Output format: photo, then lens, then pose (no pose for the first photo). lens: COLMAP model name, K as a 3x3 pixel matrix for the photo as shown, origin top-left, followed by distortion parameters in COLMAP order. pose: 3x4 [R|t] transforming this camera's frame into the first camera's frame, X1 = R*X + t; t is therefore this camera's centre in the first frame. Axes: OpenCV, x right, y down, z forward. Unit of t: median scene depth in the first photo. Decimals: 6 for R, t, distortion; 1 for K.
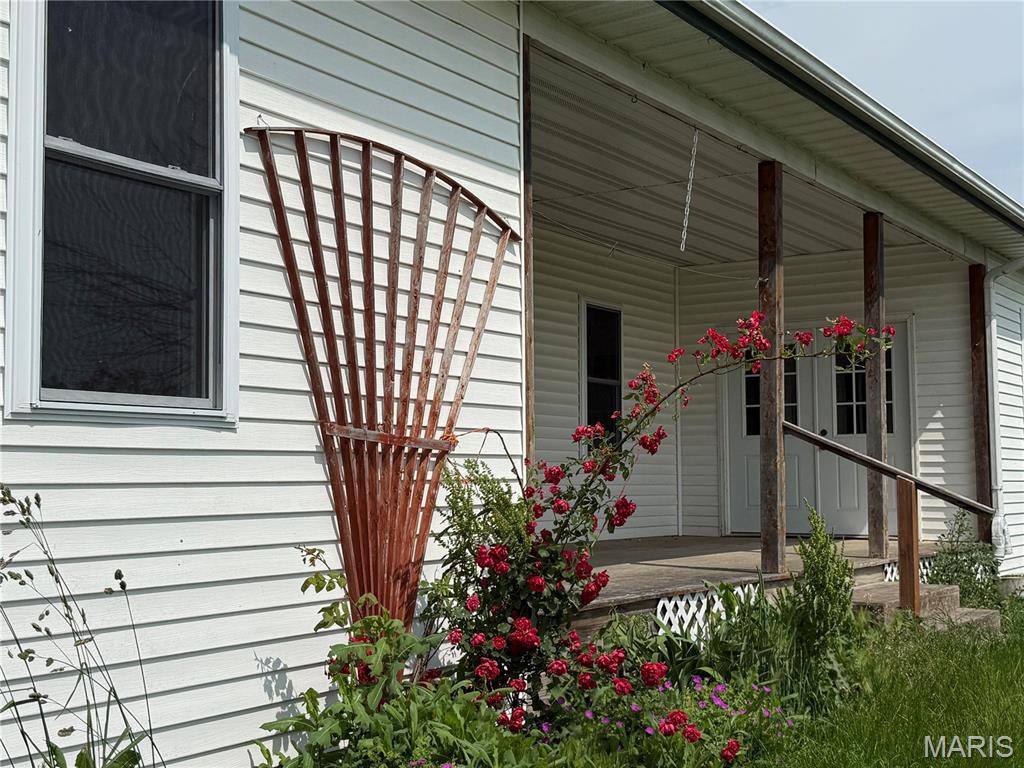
lens RADIAL K [[1380.6, 0, 513.4], [0, 1380.6, 386.2], [0, 0, 1]] dist [0.153655, 0.000000]
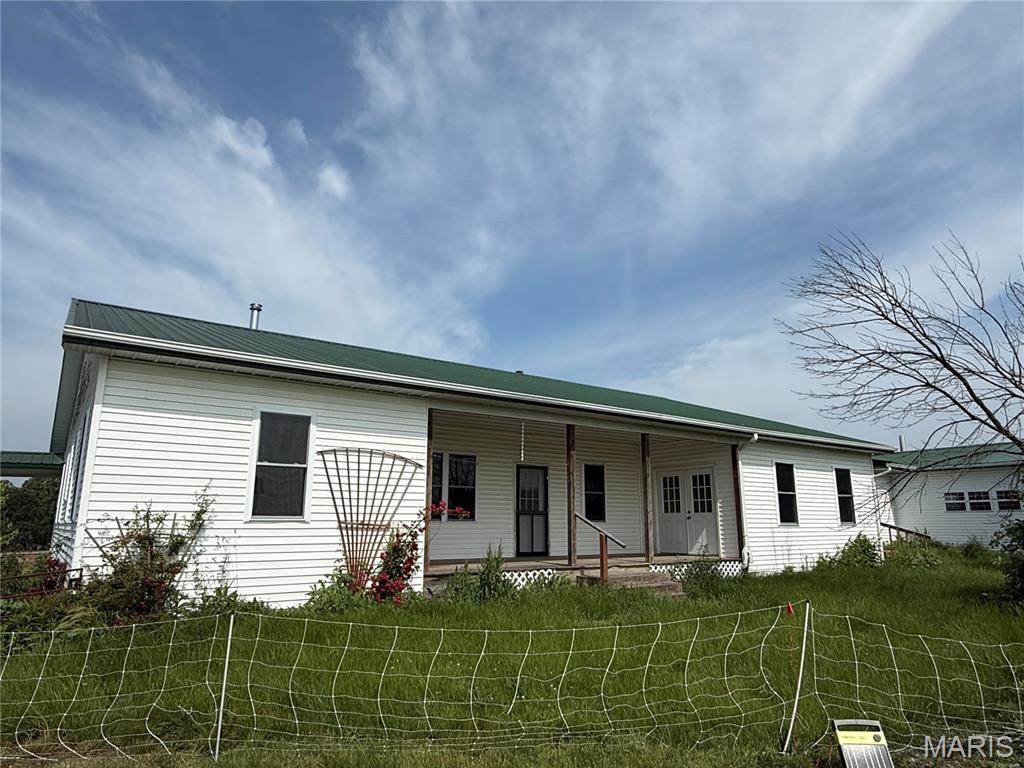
lens RADIAL K [[643.4, 0, 512.8], [0, 643.4, 381.3], [0, 0, 1]] dist [0.002430, 0.000438]
pose [[0.925799, -0.078767, -0.369719, 0.913779], [0.021822, 0.987555, -0.155752, -0.061667], [0.377386, 0.136127, 0.915996, -0.502627]]
